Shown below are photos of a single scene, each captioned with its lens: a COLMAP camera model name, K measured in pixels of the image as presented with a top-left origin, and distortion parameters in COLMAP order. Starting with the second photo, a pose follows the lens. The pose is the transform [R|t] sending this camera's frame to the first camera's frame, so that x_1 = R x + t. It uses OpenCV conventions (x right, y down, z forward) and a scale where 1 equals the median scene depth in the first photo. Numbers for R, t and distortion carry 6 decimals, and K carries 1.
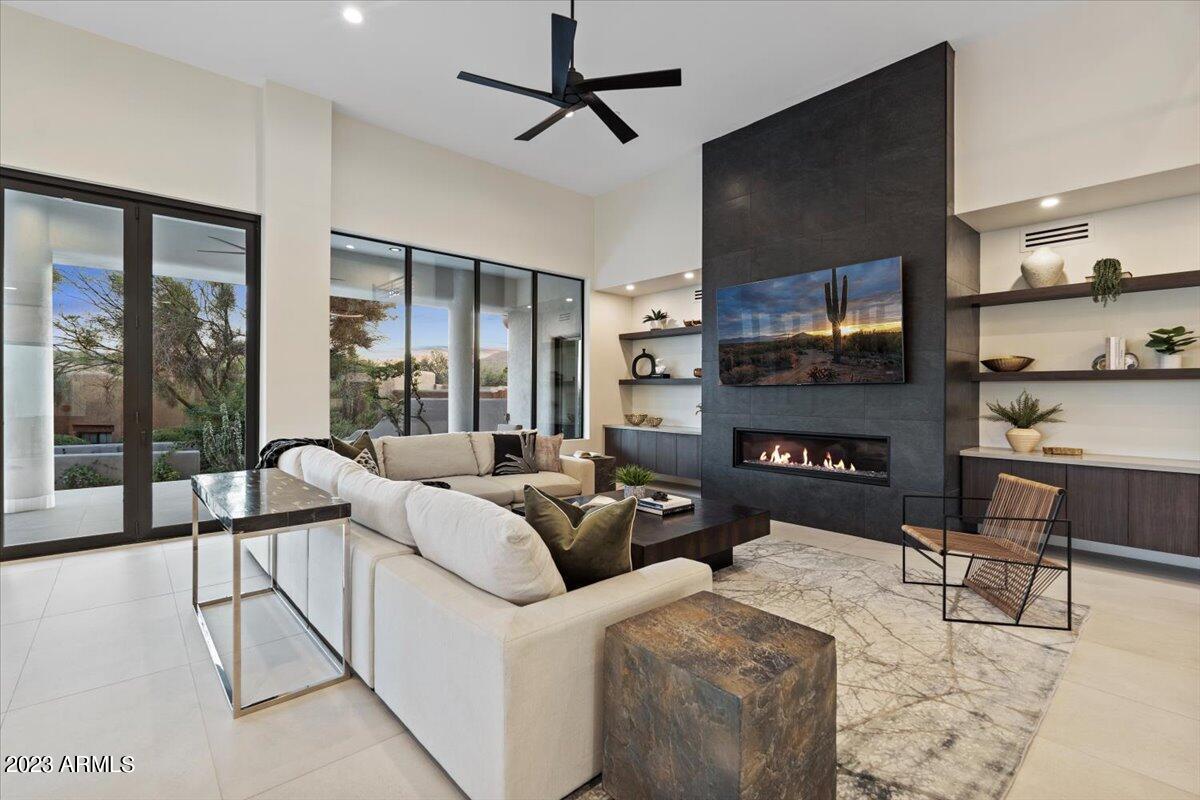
lens RADIAL K [[532.9, 0, 598.8], [0, 532.9, 393.6], [0, 0, 1]] dist [-0.001086, -0.000237]
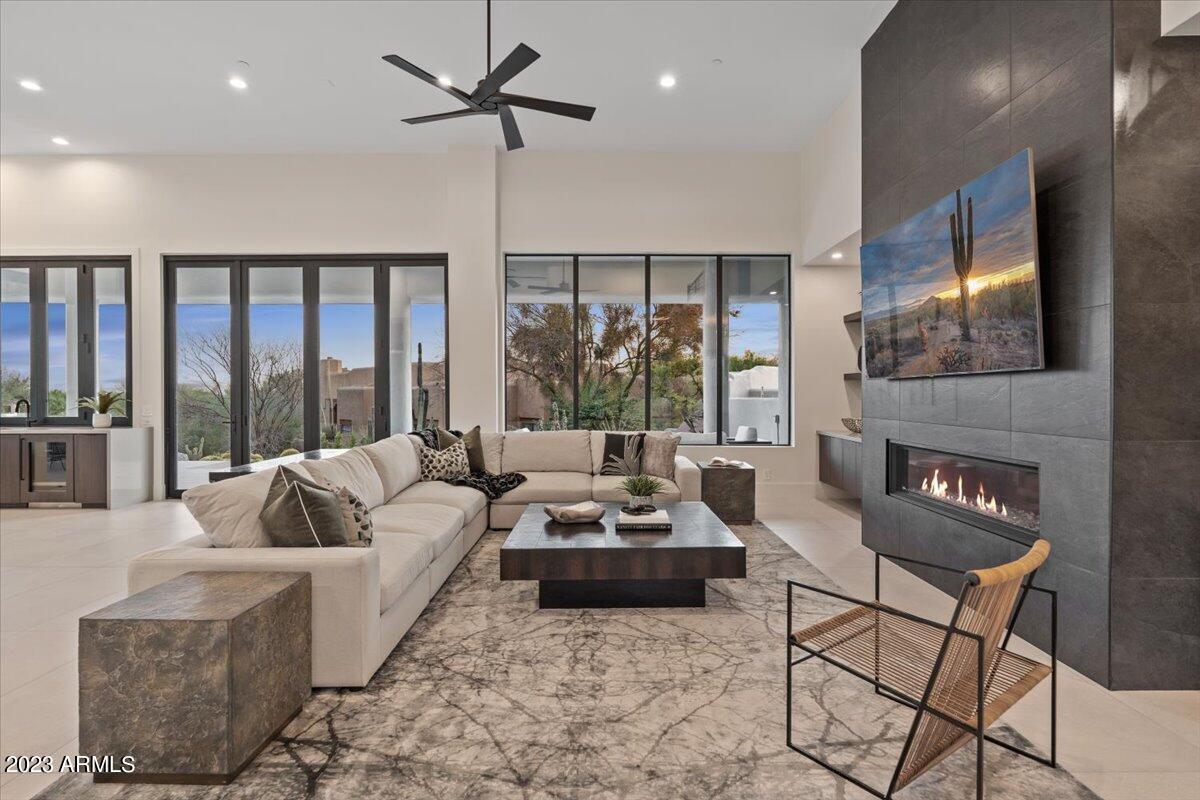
lens RADIAL K [[585.8, 0, 599.7], [0, 585.8, 392.4], [0, 0, 1]] dist [0.000940, 0.000157]
pose [[0.744523, -0.006736, -0.667563, 0.548616], [0.005523, 0.999977, -0.003931, 0.004204], [0.667574, -0.000760, 0.744543, 0.191292]]
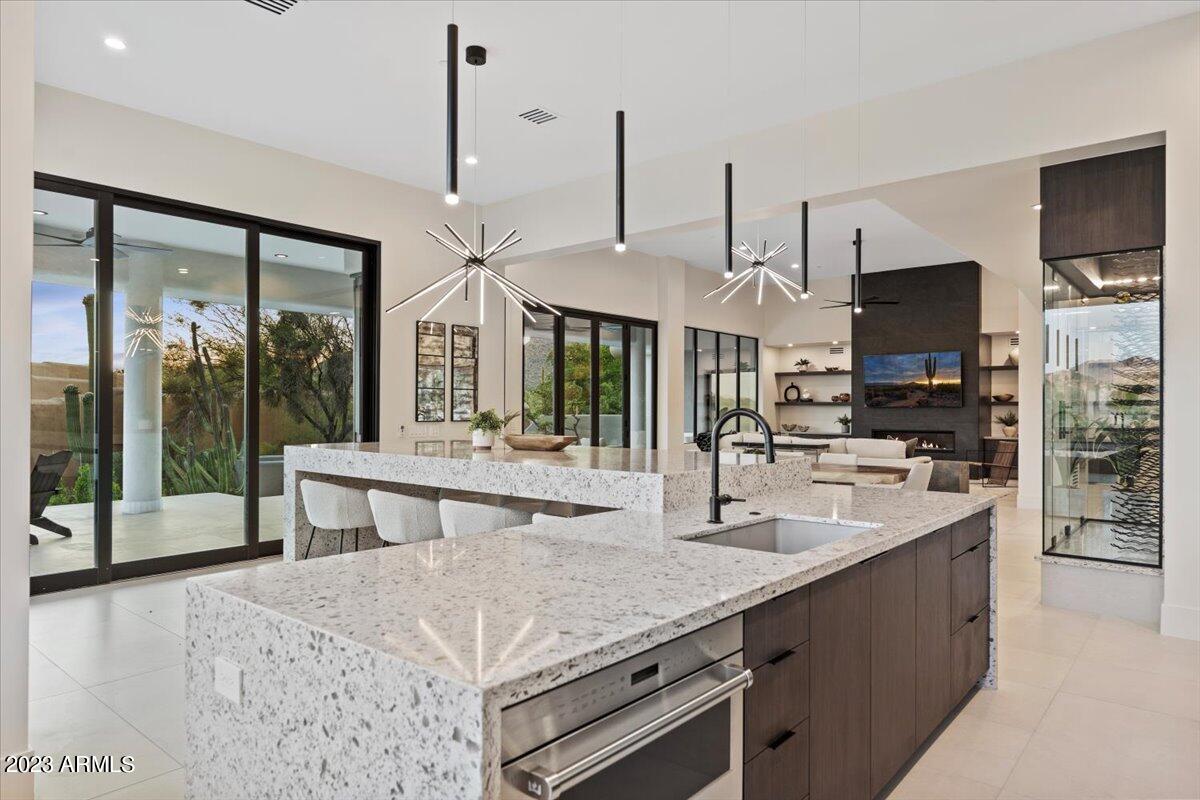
lens RADIAL K [[727.3, 0, 596.6], [0, 727.3, 407.5], [0, 0, 1]] dist [-0.002902, 0.002085]
pose [[0.990767, -0.000829, 0.135576, -1.197800], [0.001160, 0.999997, -0.002362, -0.009761], [-0.135573, 0.002497, 0.990764, -1.603760]]
